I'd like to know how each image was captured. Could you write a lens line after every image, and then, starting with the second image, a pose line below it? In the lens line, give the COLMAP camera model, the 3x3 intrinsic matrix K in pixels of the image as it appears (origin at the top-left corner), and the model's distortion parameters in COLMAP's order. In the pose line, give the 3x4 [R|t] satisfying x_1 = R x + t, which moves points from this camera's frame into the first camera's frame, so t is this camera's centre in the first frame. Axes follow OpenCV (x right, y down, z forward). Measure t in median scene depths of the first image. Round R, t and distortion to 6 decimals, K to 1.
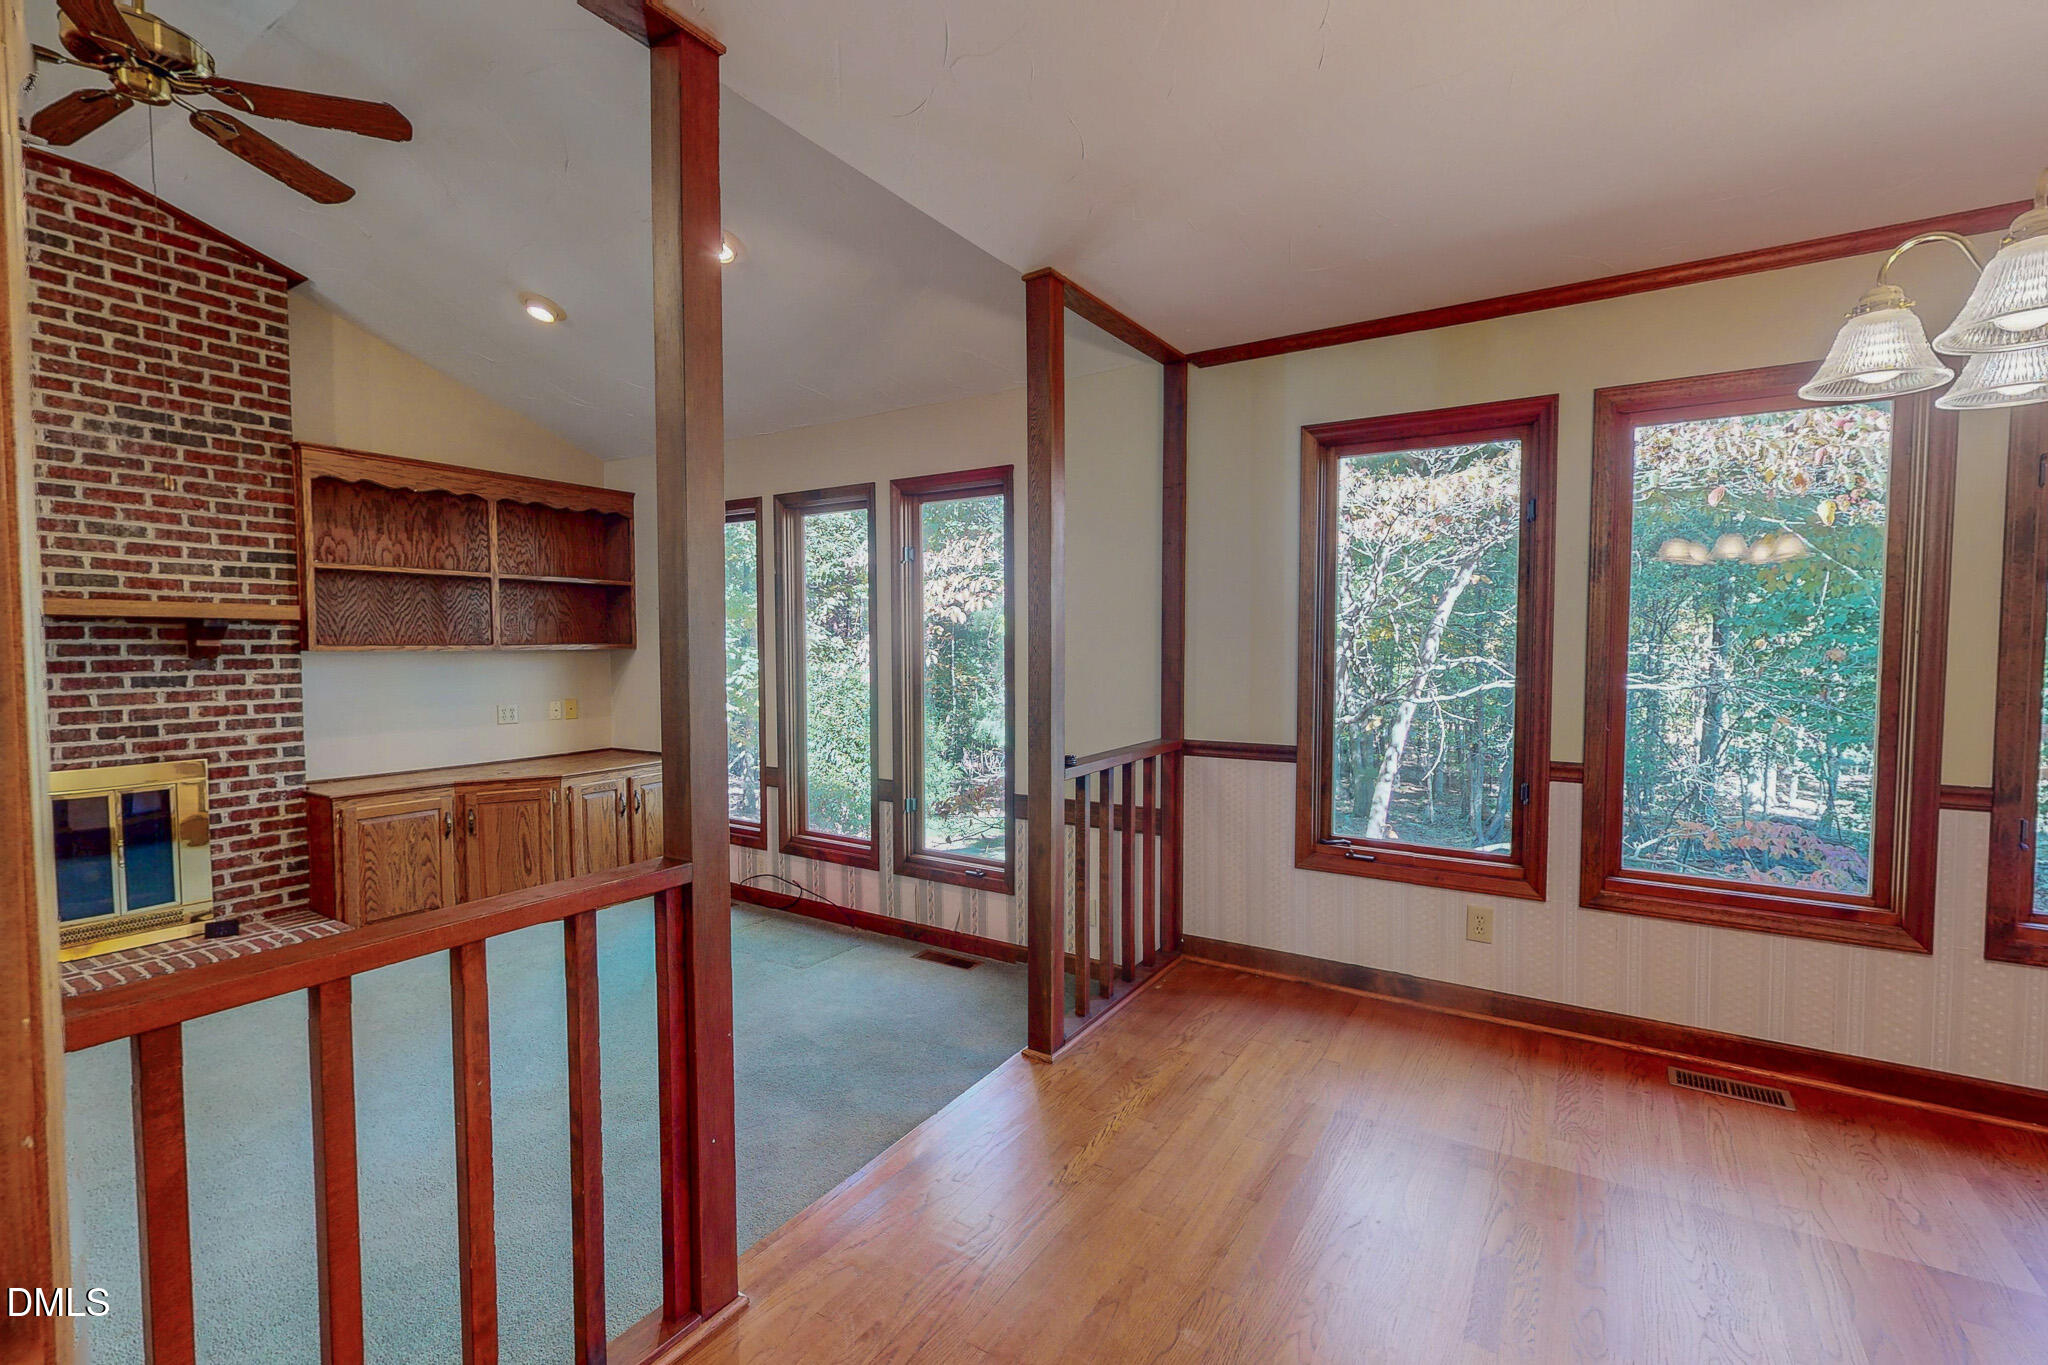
lens RADIAL K [[889.5, 0, 1021.8], [0, 889.5, 678.0], [0, 0, 1]] dist [-0.001018, 0.000307]
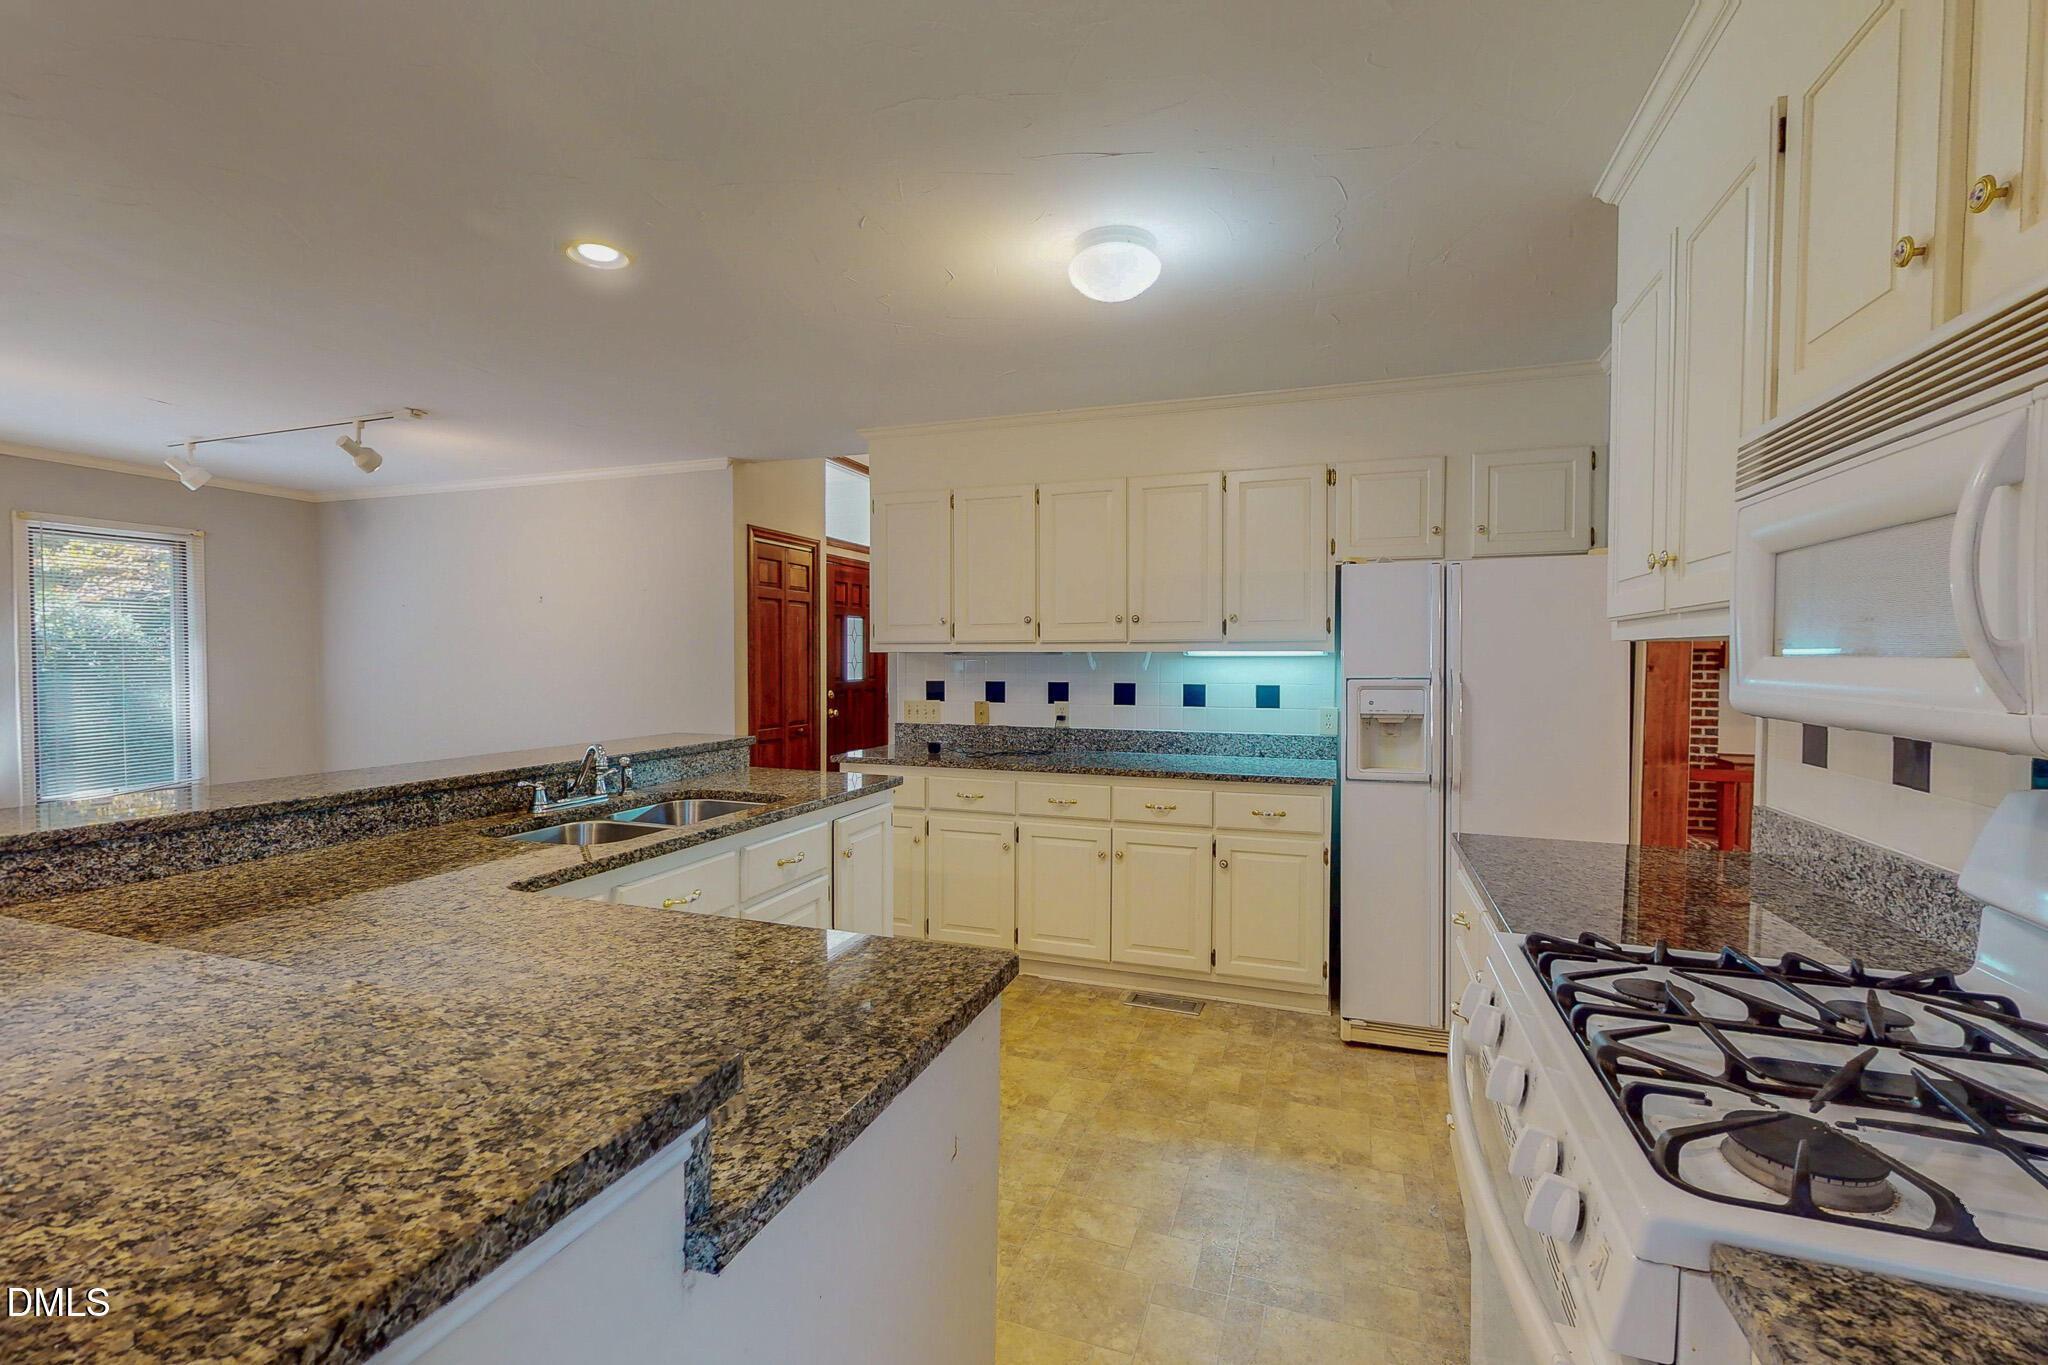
lens RADIAL K [[889.5, 0, 1022.3], [0, 889.5, 684.3], [0, 0, 1]] dist [-0.001018, 0.000307]
pose [[0.226474, 0.029322, -0.973576, 0.953160], [-0.040366, 0.998971, 0.020697, 0.031632], [0.973180, 0.034612, 0.227424, -1.202006]]
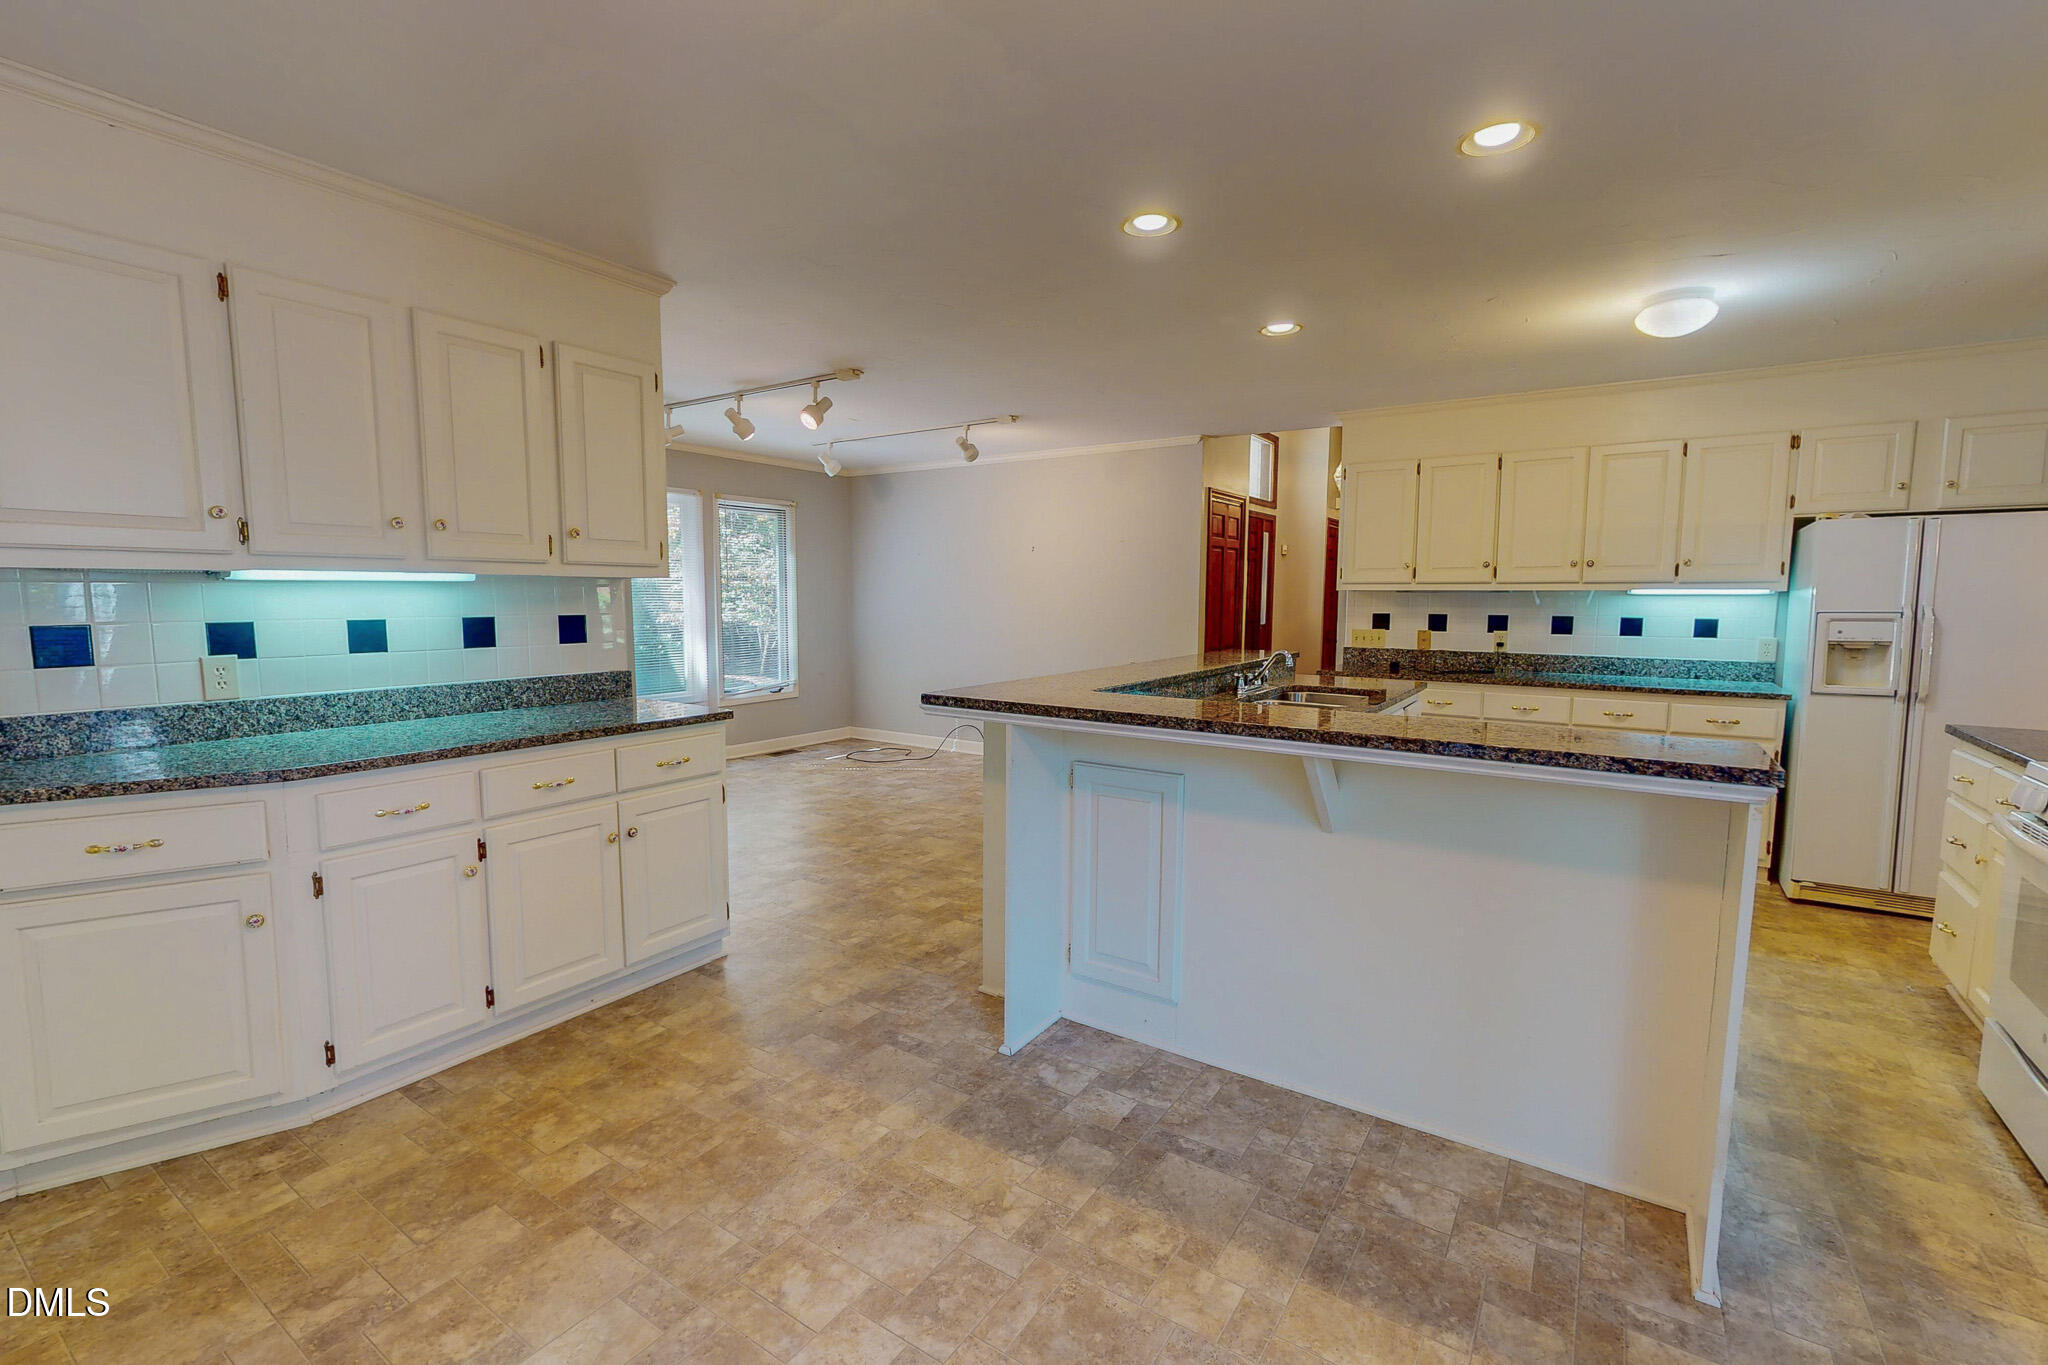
lens RADIAL K [[889.5, 0, 1022.7], [0, 889.5, 684.7], [0, 0, 1]] dist [-0.001018, 0.000307]
pose [[-0.021036, 0.102448, -0.994516, 1.575141], [-0.042273, 0.993755, 0.103263, 0.061804], [0.998885, 0.044213, -0.016574, -2.025373]]
